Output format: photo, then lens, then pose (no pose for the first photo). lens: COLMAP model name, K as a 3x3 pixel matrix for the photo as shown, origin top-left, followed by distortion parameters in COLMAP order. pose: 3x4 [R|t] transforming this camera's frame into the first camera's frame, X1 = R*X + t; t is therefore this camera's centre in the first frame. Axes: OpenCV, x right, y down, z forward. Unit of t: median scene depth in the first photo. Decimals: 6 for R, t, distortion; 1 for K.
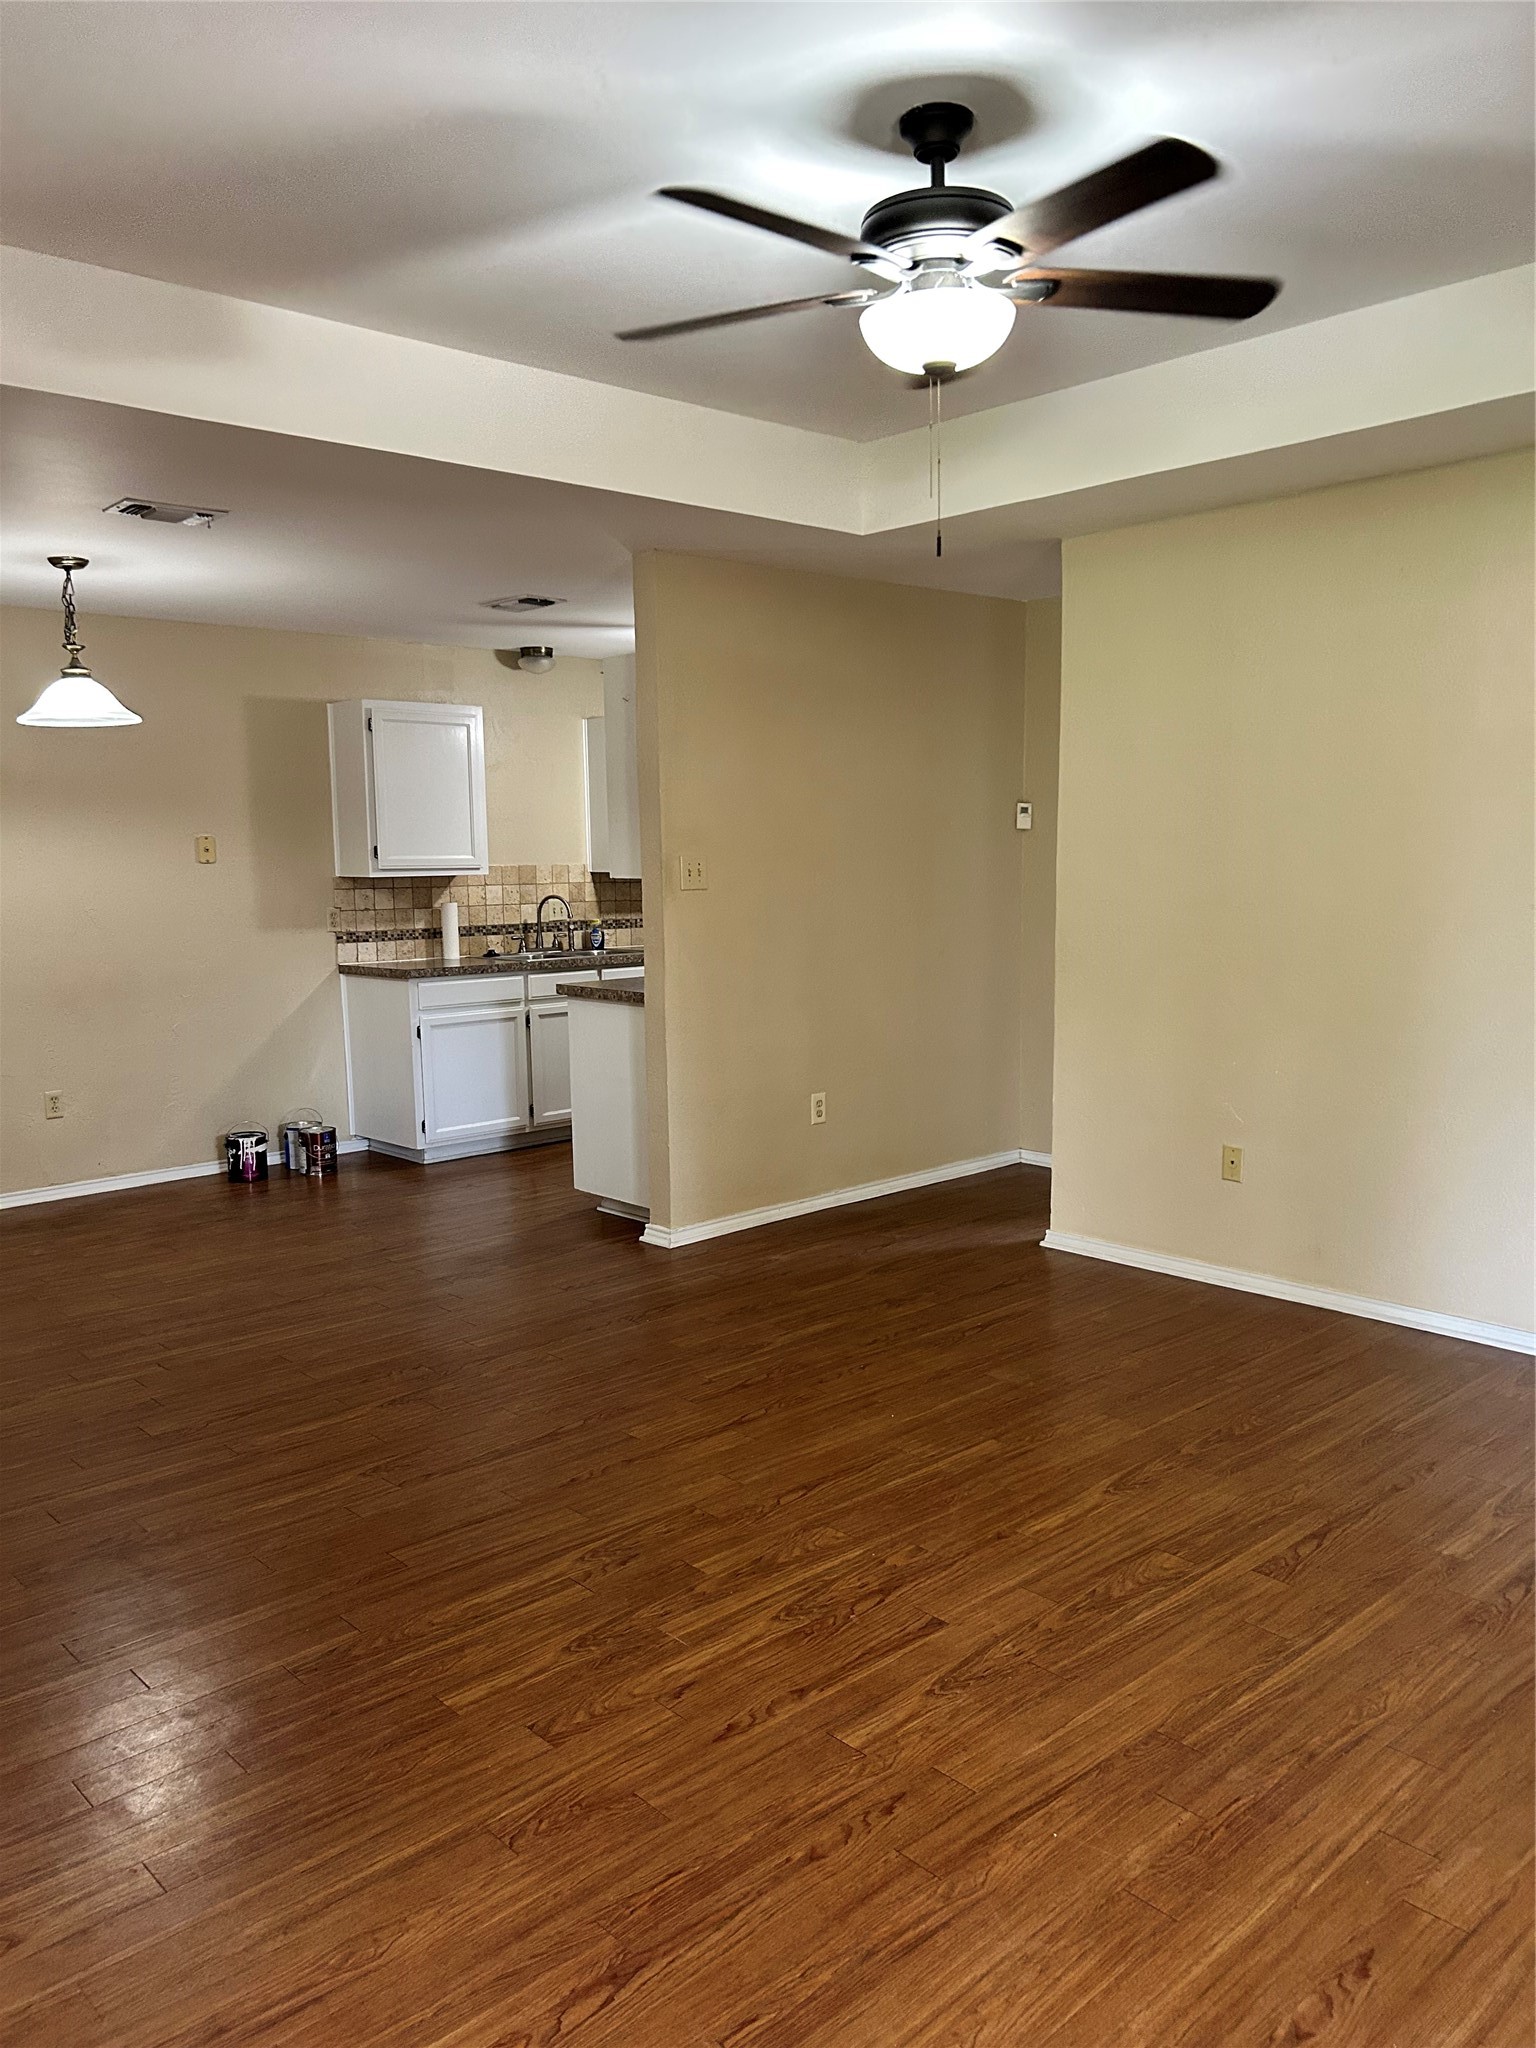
lens RADIAL K [[1546.9, 0, 778.3], [0, 1546.9, 1012.5], [0, 0, 1]] dist [-0.004347, 0.005425]
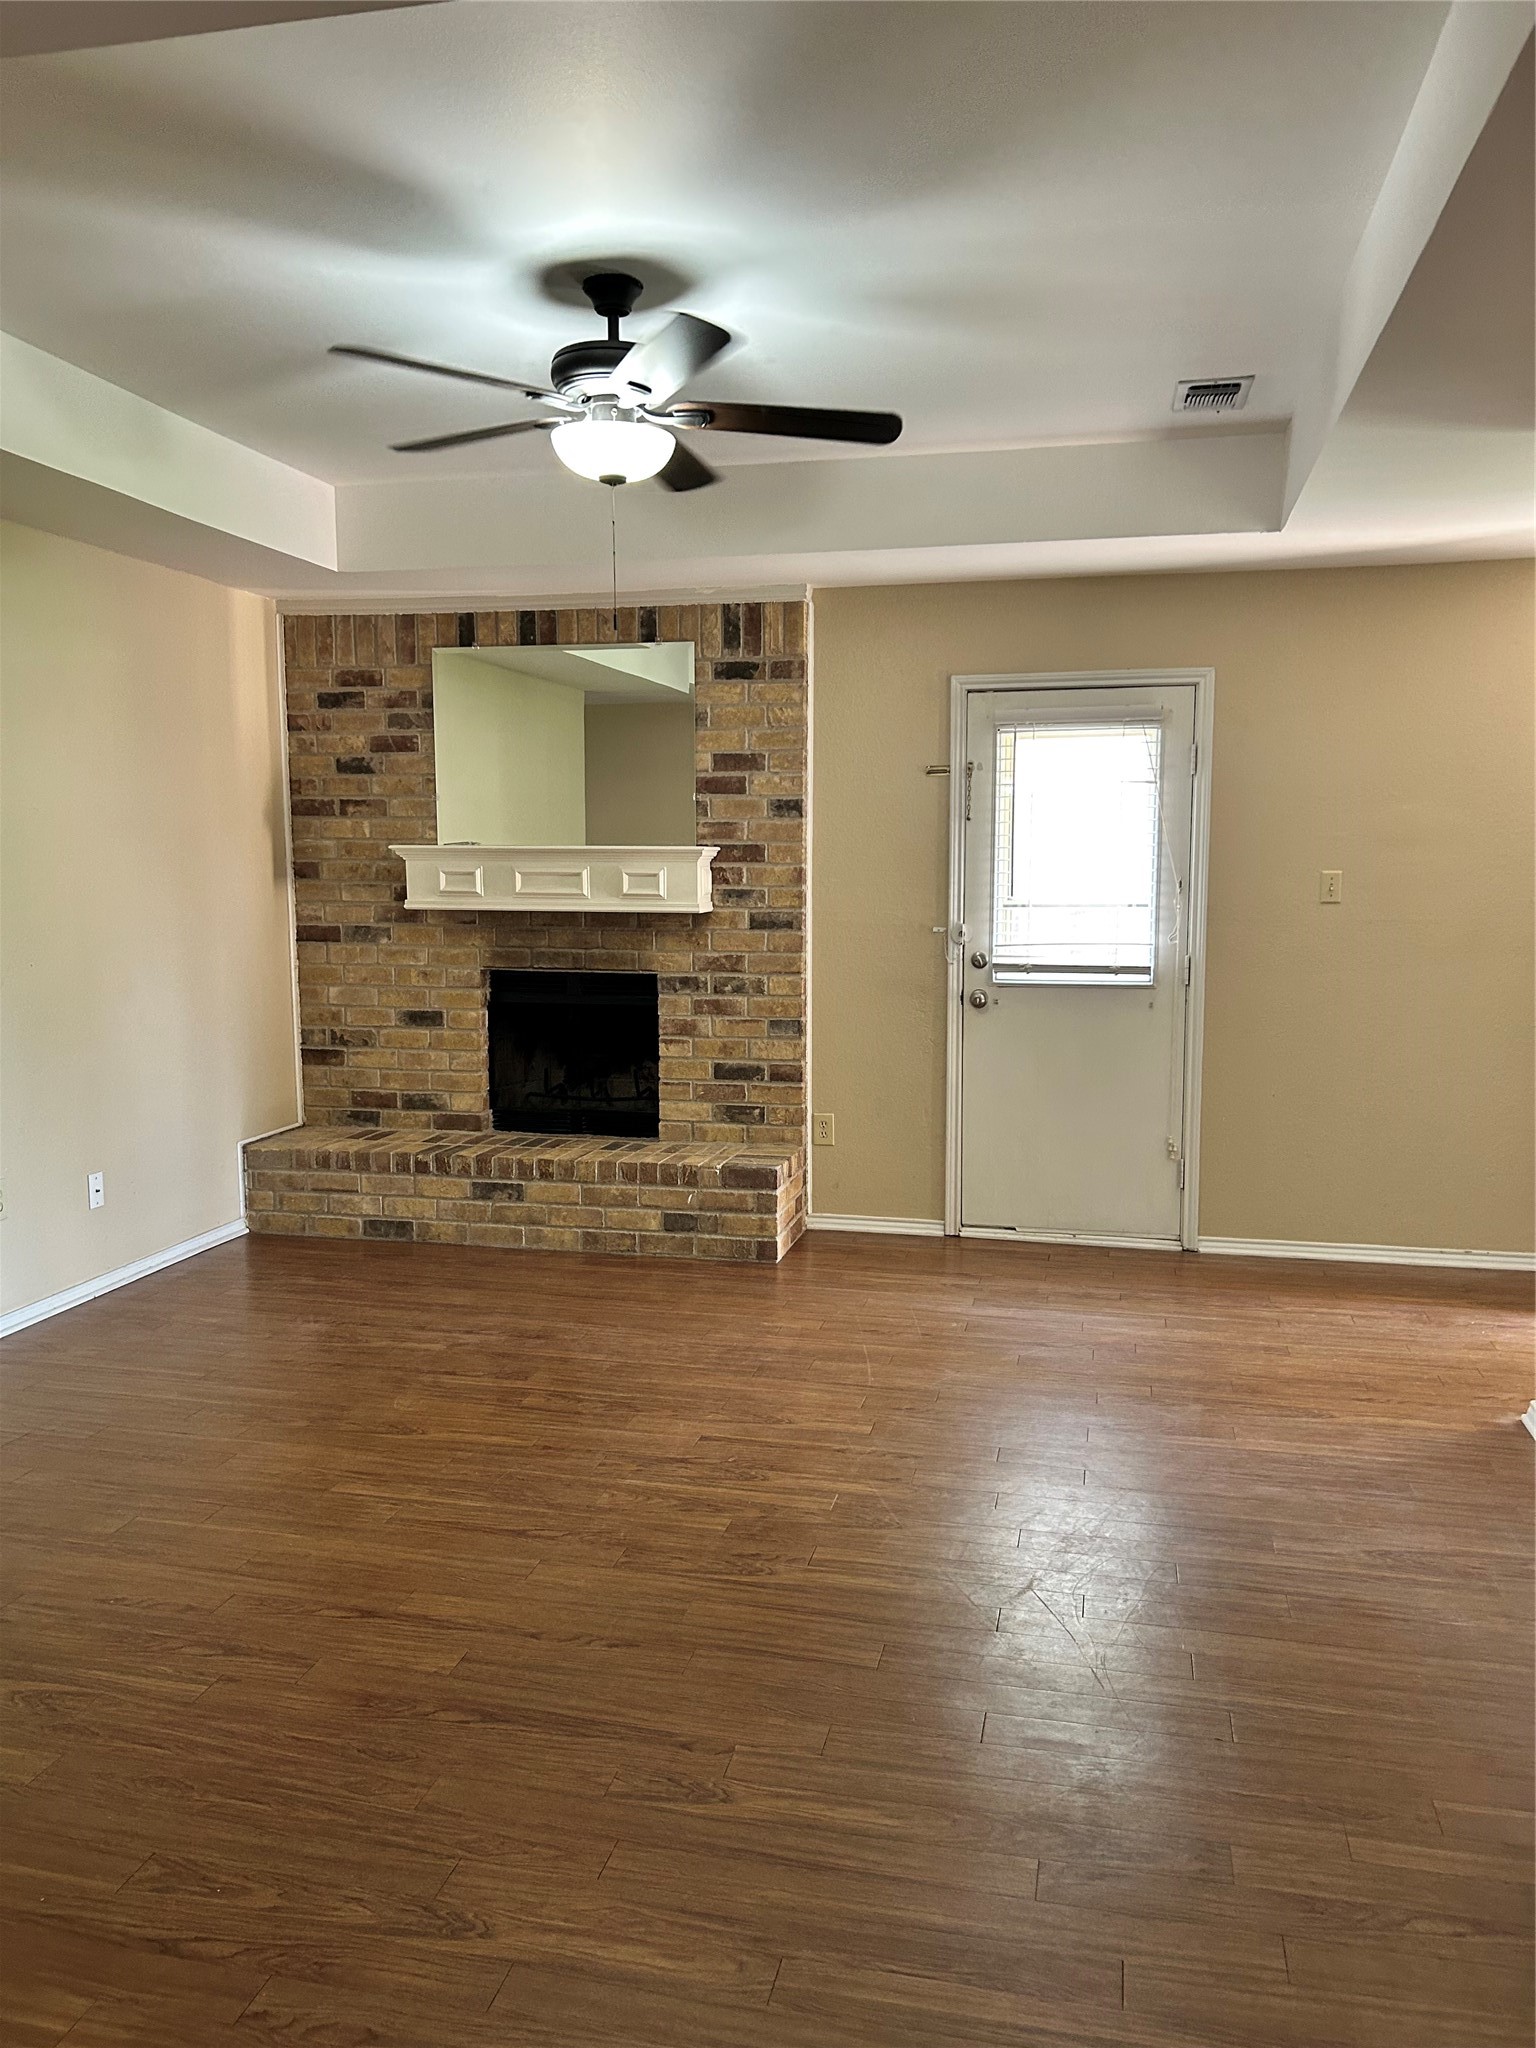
lens RADIAL K [[1546.9, 0, 769.8], [0, 1546.9, 1025.5], [0, 0, 1]] dist [-0.004347, 0.005425]
pose [[-0.563572, -0.079011, 0.822280, -0.716784], [0.101075, 0.981340, 0.163570, -0.123792], [-0.819860, 0.175295, -0.545070, 1.150876]]
